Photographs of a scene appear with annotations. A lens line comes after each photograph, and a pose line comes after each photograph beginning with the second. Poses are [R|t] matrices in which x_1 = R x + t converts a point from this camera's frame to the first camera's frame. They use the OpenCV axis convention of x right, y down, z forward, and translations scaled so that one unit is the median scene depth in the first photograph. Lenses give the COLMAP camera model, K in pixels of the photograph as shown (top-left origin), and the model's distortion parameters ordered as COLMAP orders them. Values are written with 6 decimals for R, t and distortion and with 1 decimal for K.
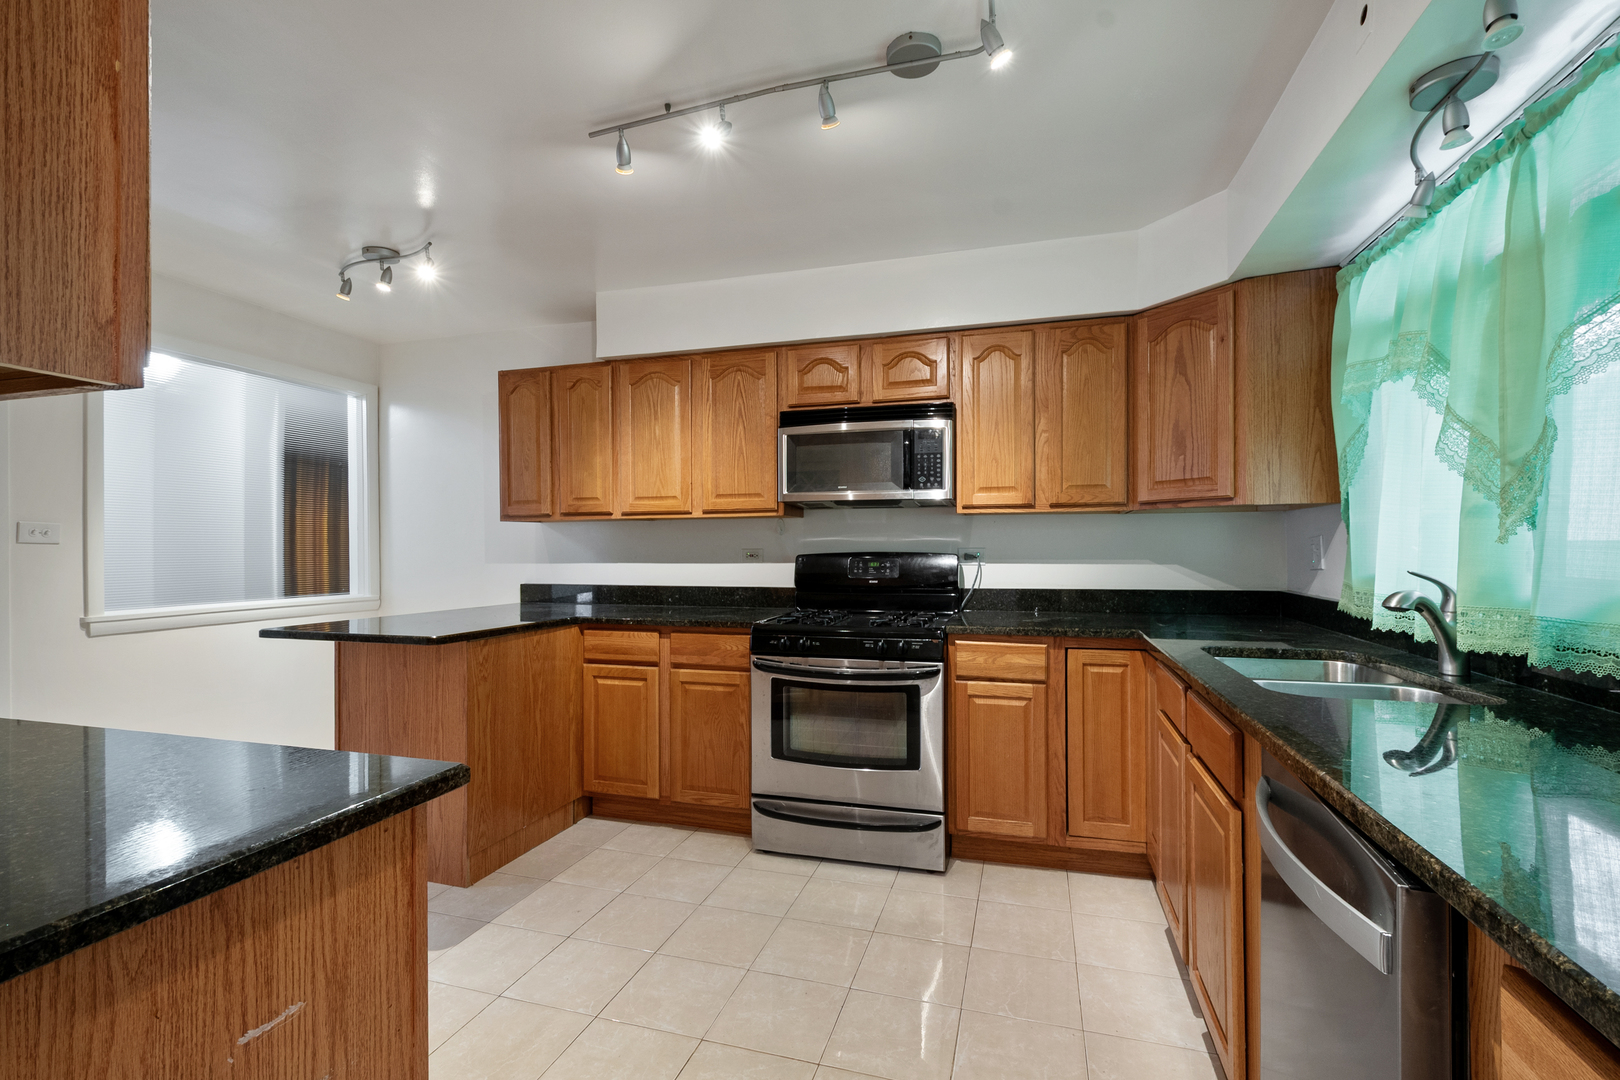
lens RADIAL K [[698.9, 0, 829.8], [0, 698.9, 548.4], [0, 0, 1]] dist [-0.000764, -0.000076]
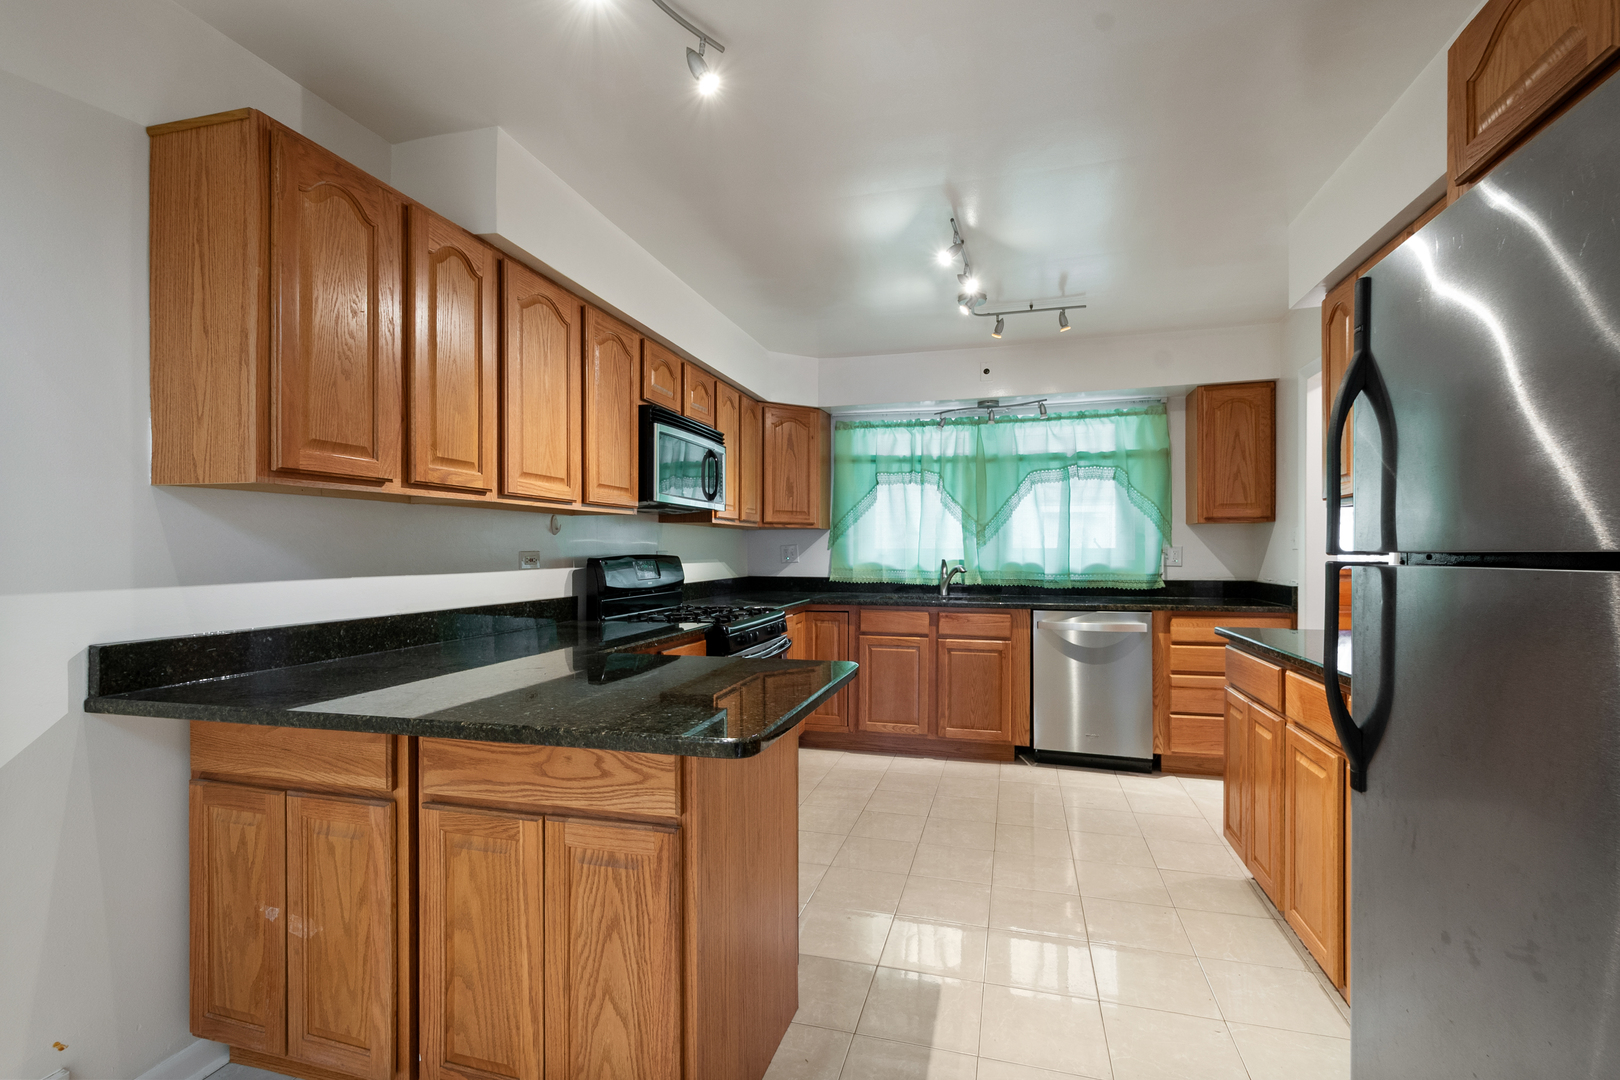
lens RADIAL K [[698.9, 0, 829.8], [0, 698.9, 548.4], [0, 0, 1]] dist [-0.000764, -0.000076]
pose [[-0.016723, 0.004573, 0.999850, -0.971854], [-0.001840, 0.999988, -0.004604, 0.000487], [-0.999858, -0.001916, -0.016715, 0.750572]]
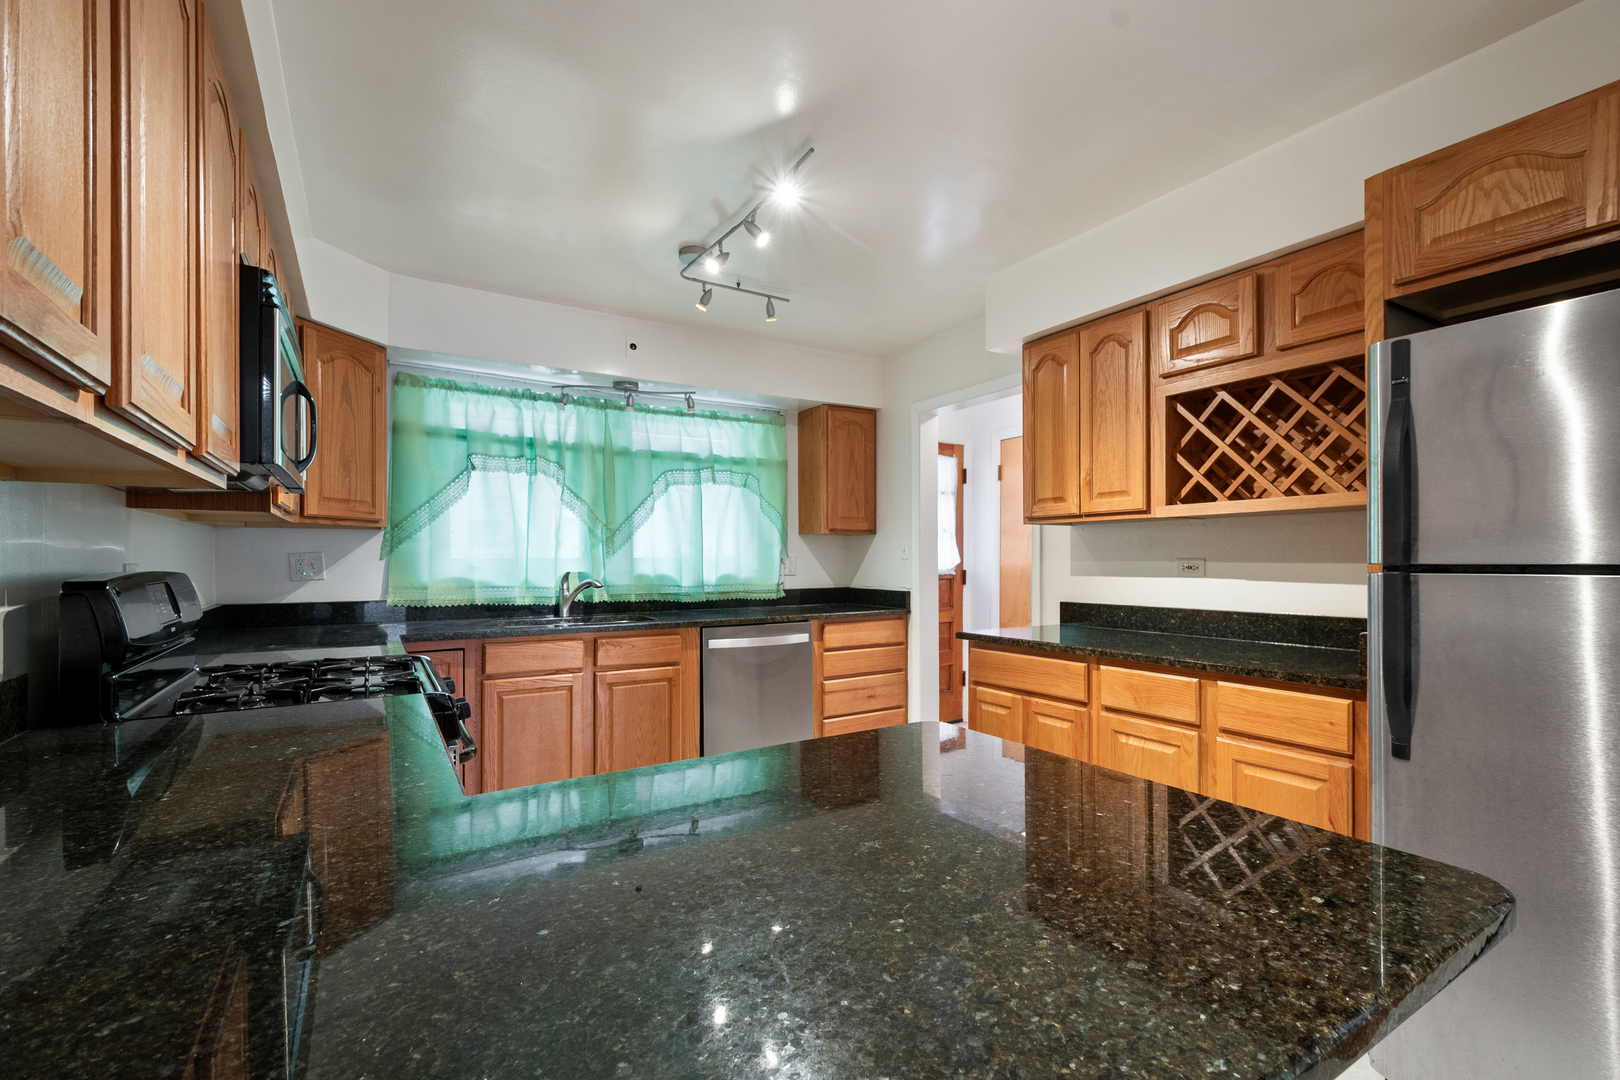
lens RADIAL K [[711.4, 0, 809.4], [0, 711.4, 558.5], [0, 0, 1]] dist [0.000812, -0.000012]
pose [[-0.738688, 0.003747, 0.674037, -0.625102], [0.001860, 0.999992, -0.003521, -0.001055], [-0.674044, -0.001347, -0.738690, 1.073139]]
